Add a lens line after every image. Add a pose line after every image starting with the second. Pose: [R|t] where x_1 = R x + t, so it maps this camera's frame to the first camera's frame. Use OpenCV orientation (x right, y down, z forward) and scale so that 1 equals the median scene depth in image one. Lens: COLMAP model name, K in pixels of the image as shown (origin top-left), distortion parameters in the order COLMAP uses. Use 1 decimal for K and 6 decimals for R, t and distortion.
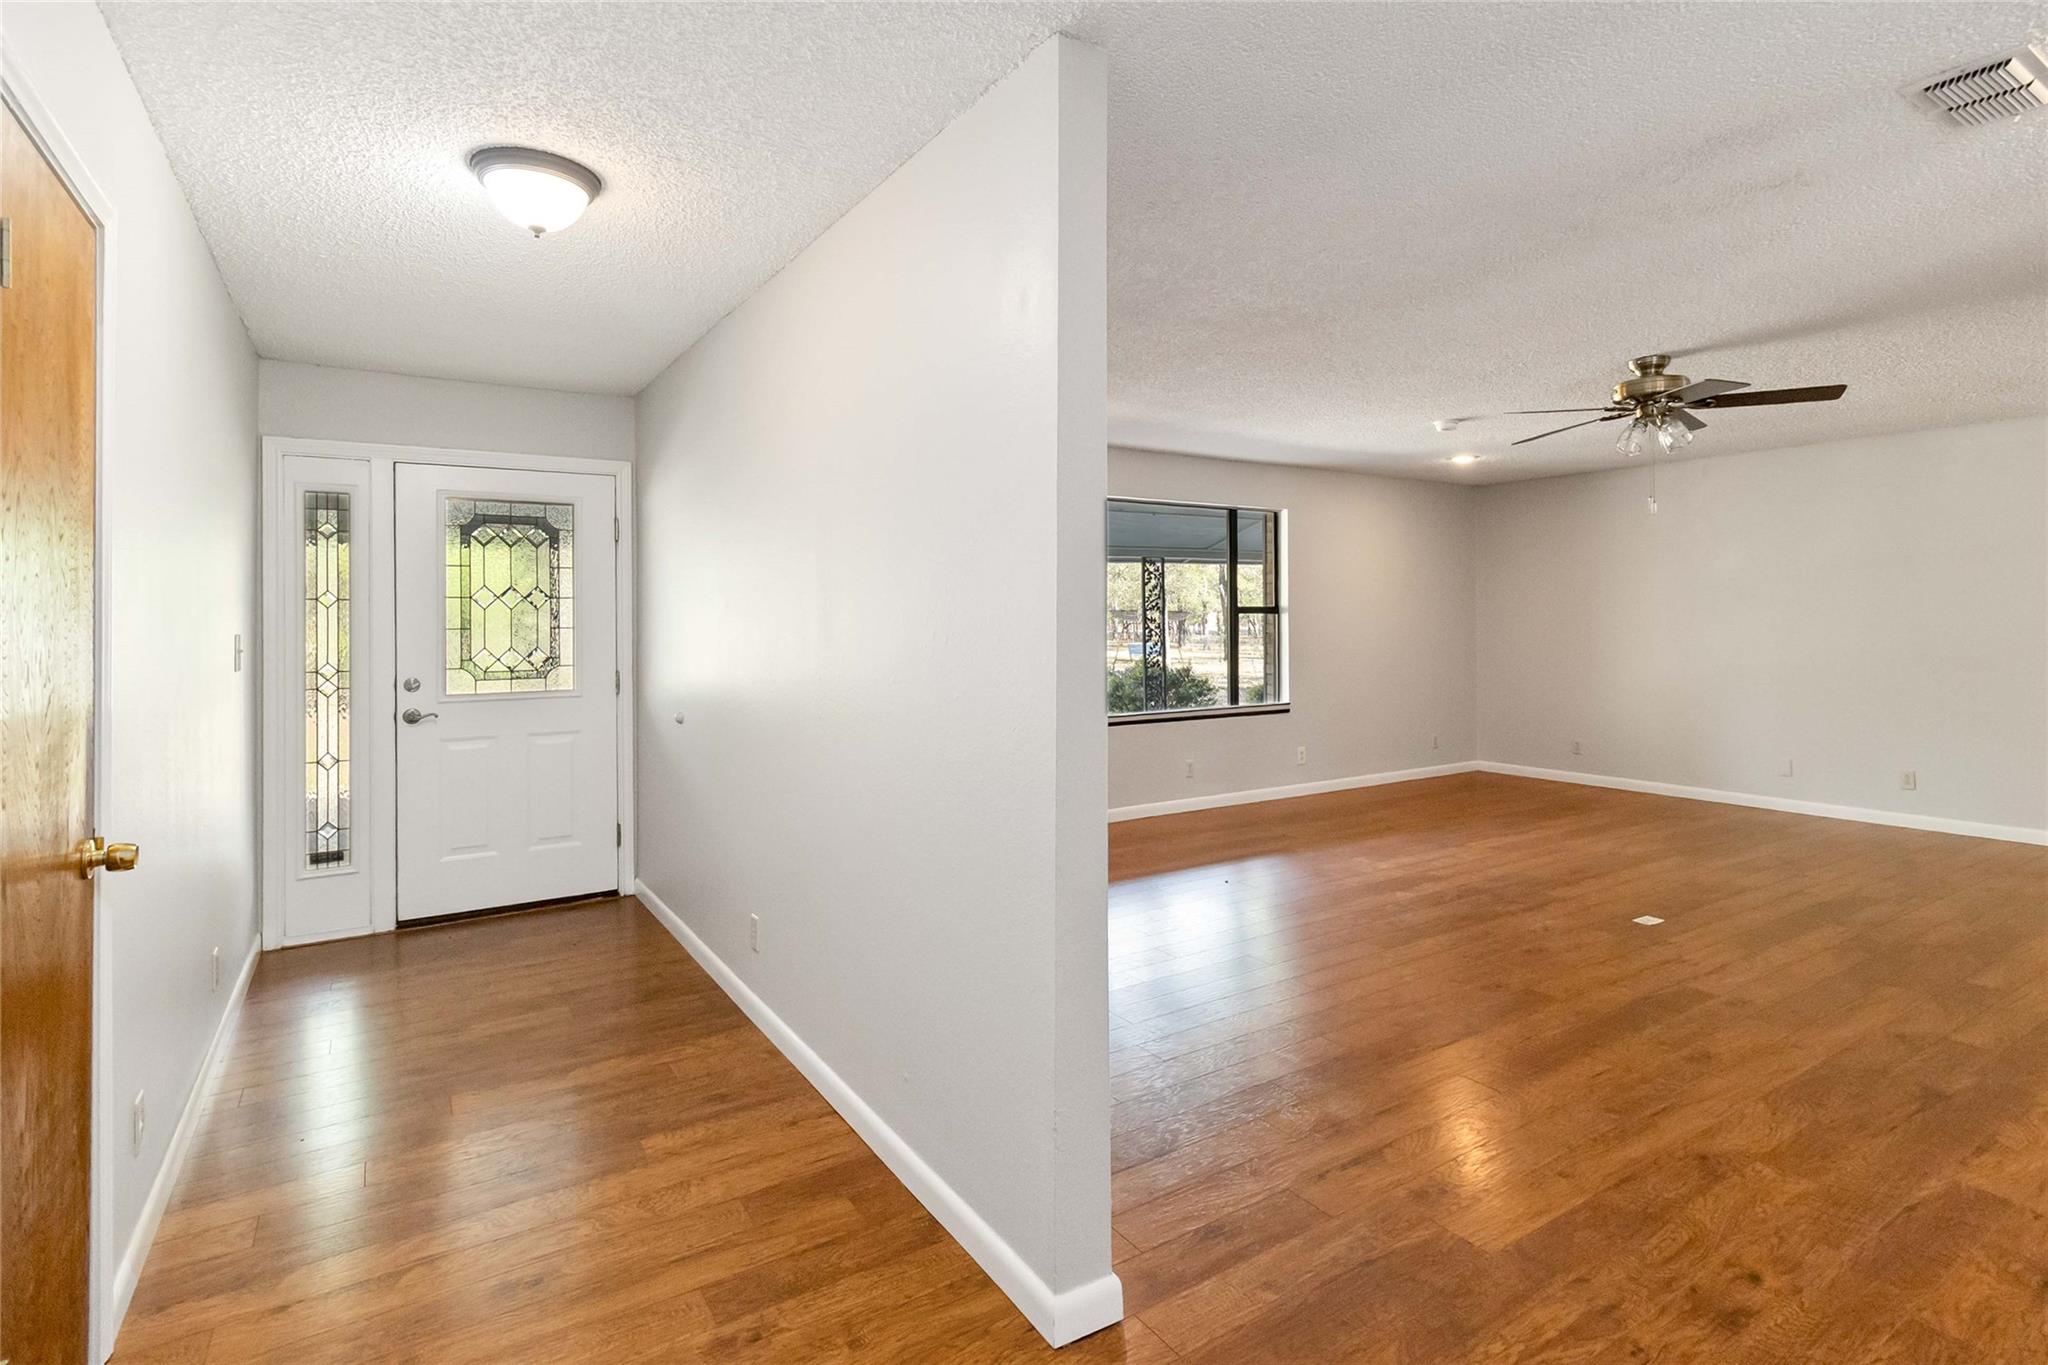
lens RADIAL K [[1017.5, 0, 1021.2], [0, 1017.5, 577.0], [0, 0, 1]] dist [0.001039, -0.000838]
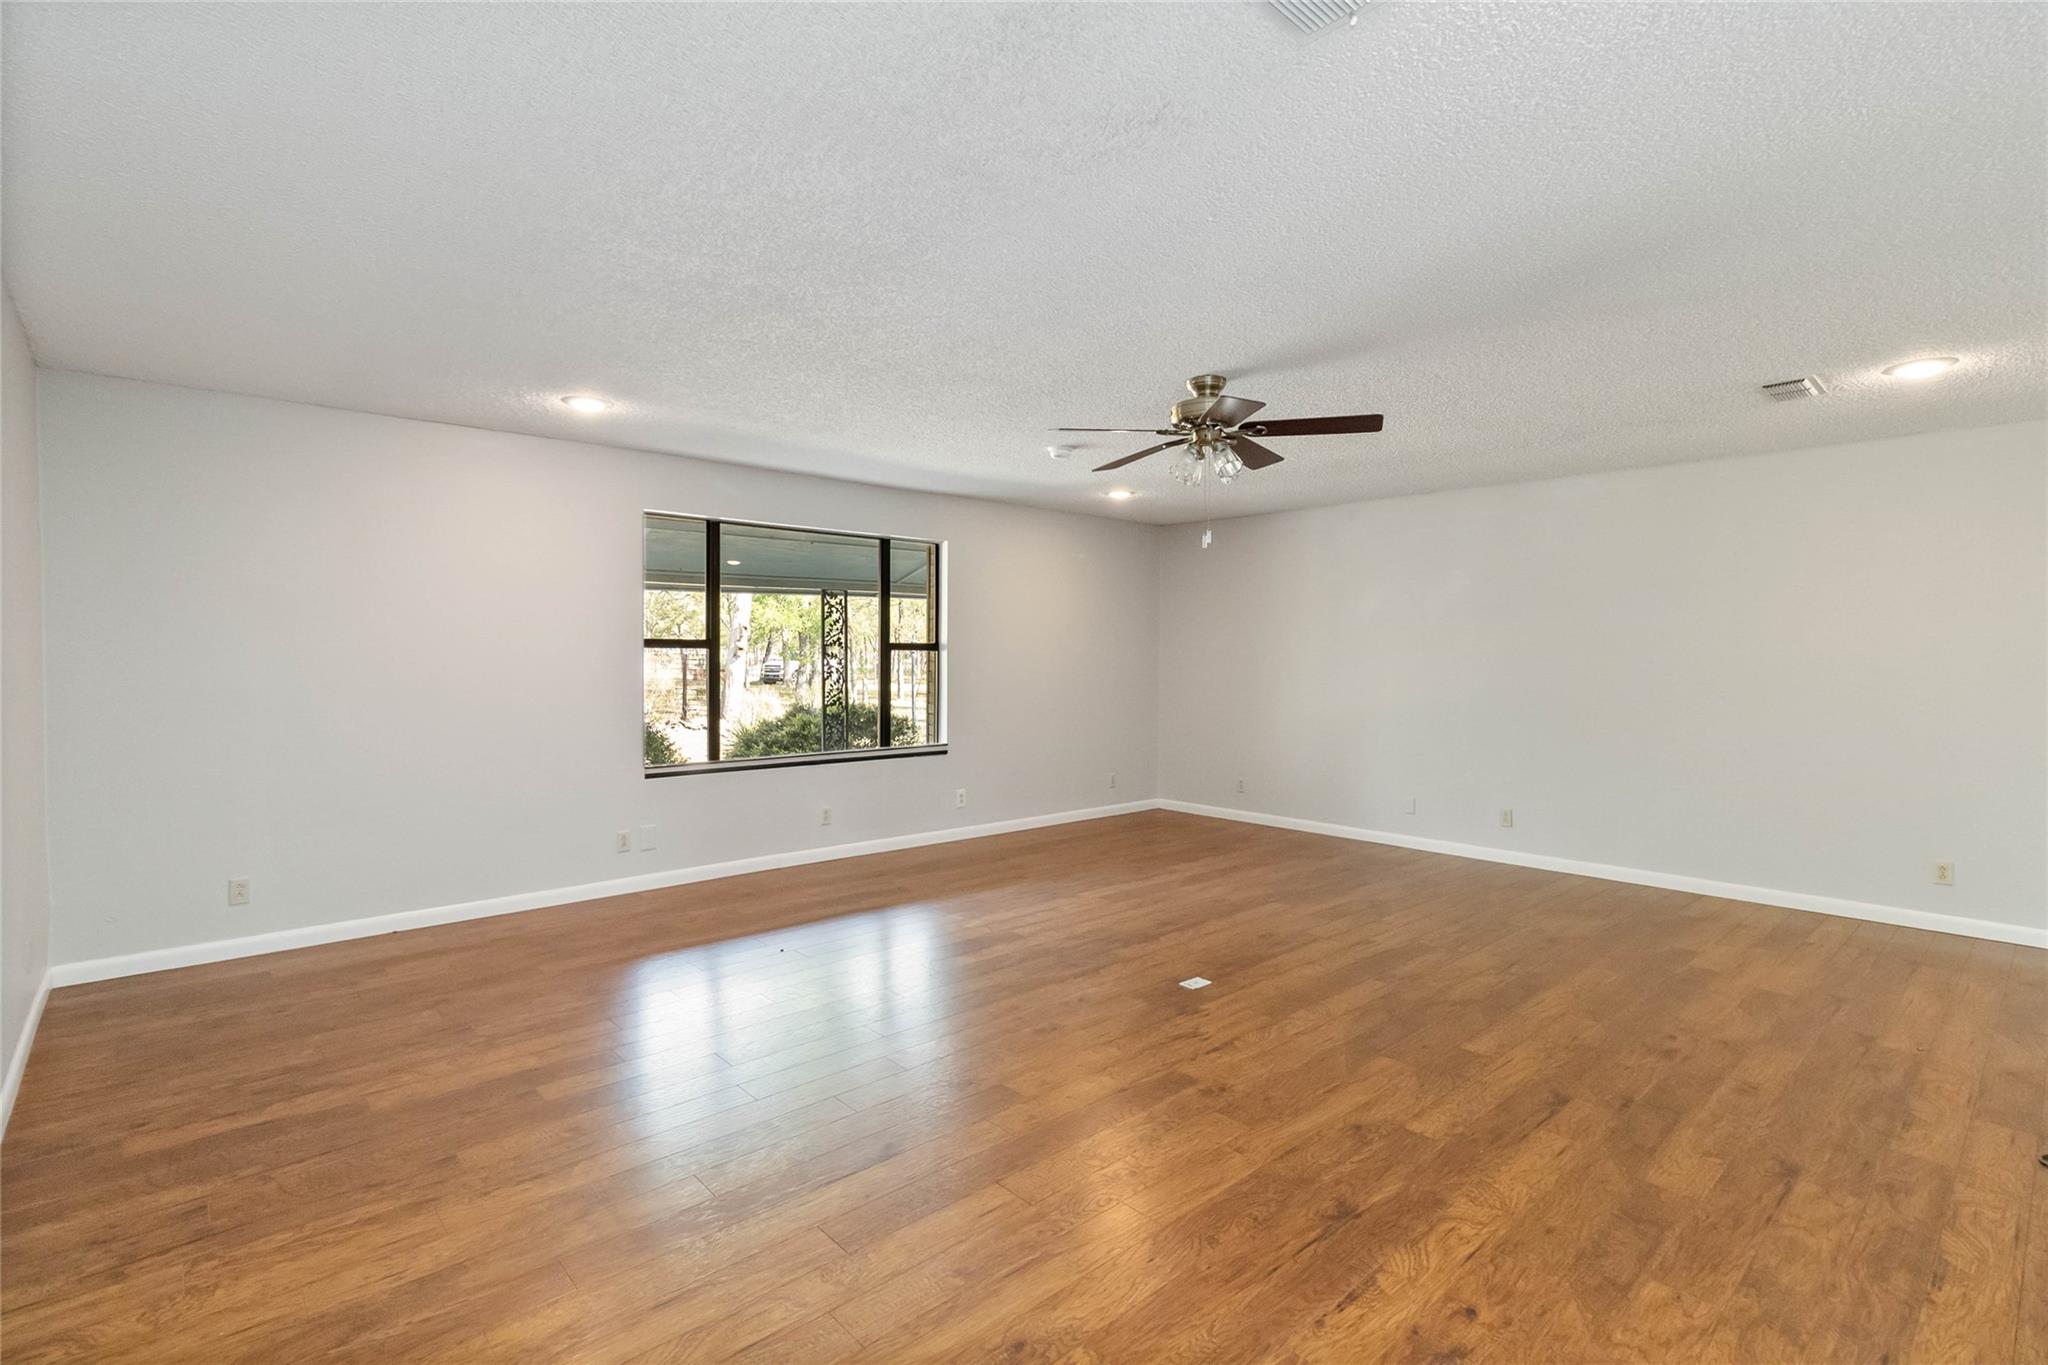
lens RADIAL K [[973.4, 0, 1021.4], [0, 973.4, 641.1], [0, 0, 1]] dist [-0.000839, -0.000342]
pose [[0.985695, 0.014032, 0.167952, 0.192622], [-0.018880, 0.999449, 0.027303, 0.000731], [-0.167476, -0.030084, 0.985417, 0.097024]]
